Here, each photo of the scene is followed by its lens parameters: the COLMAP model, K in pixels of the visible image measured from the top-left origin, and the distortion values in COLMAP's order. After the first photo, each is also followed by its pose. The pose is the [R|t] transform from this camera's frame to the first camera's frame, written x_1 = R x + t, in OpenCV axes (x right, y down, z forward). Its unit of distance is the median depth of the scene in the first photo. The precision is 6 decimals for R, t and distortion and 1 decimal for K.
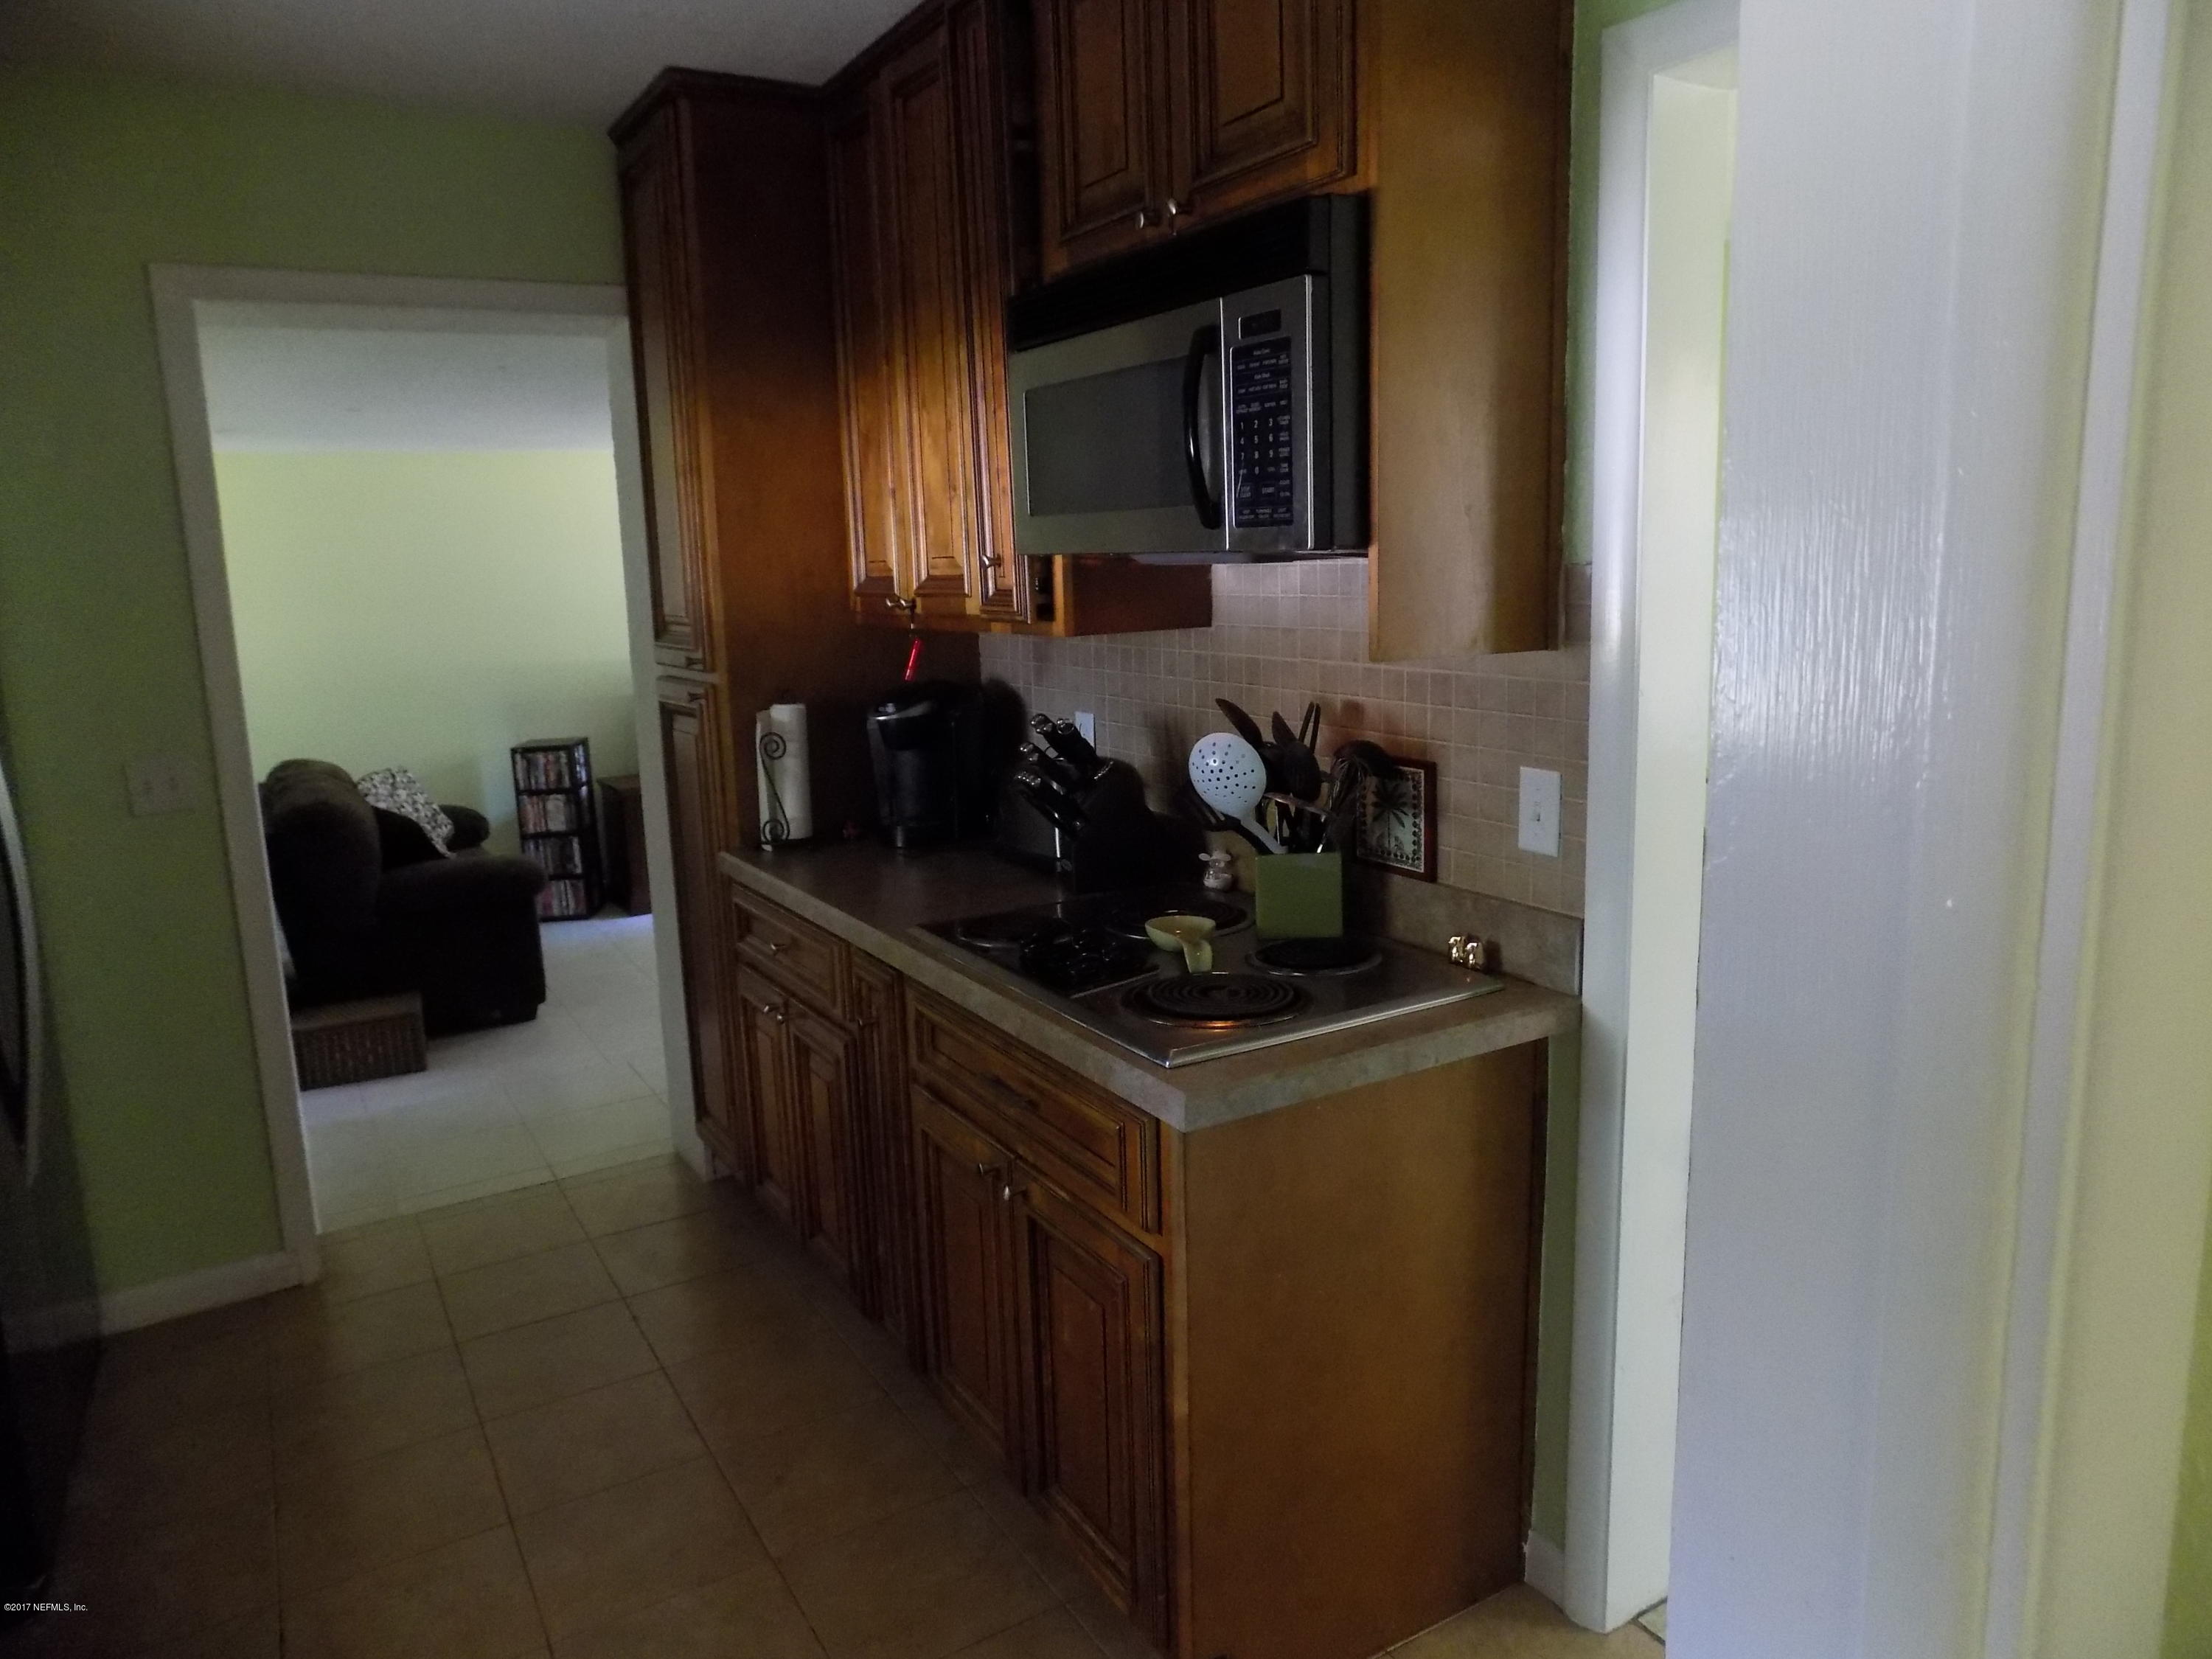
lens RADIAL K [[1476.4, 0, 1101.9], [0, 1476.4, 824.9], [0, 0, 1]] dist [-0.075755, 0.048749]
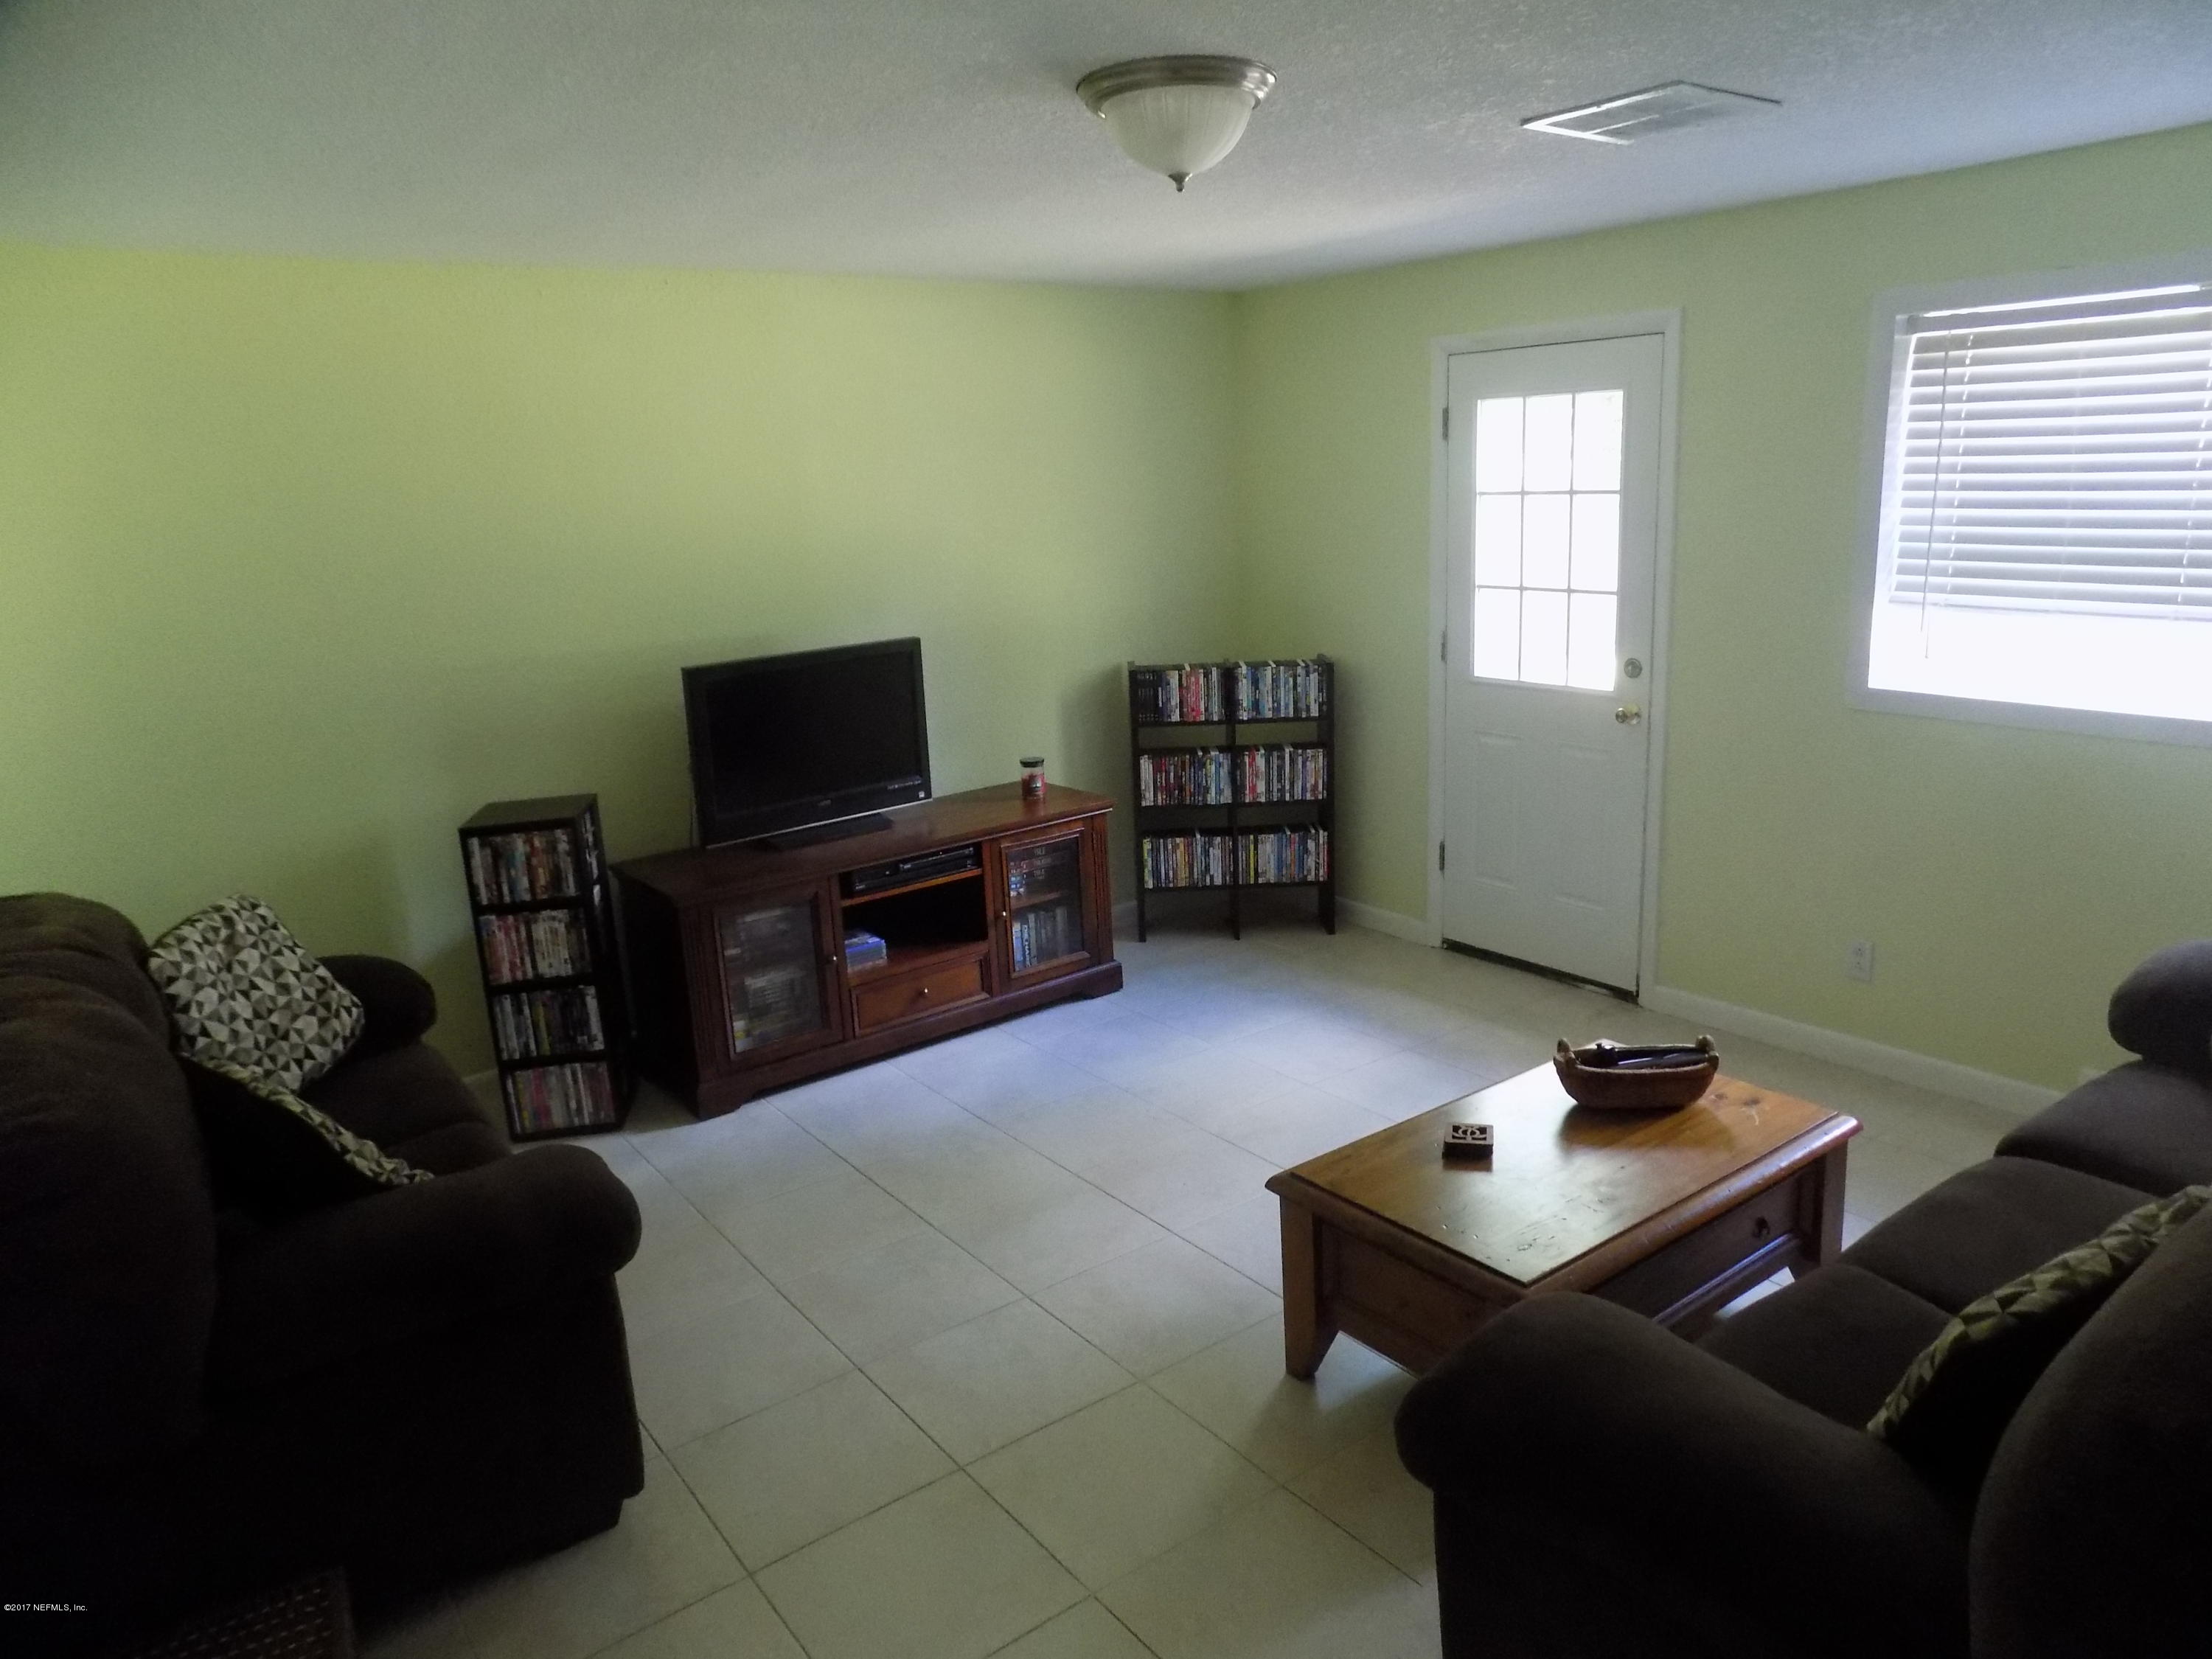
lens RADIAL K [[1476.4, 0, 1111.6], [0, 1476.4, 831.3], [0, 0, 1]] dist [-0.075755, 0.048749]
pose [[0.995072, -0.035165, 0.092713, -0.218982], [0.030591, 0.998266, 0.050297, -0.069944], [-0.094321, -0.047213, 0.994422, 0.454893]]
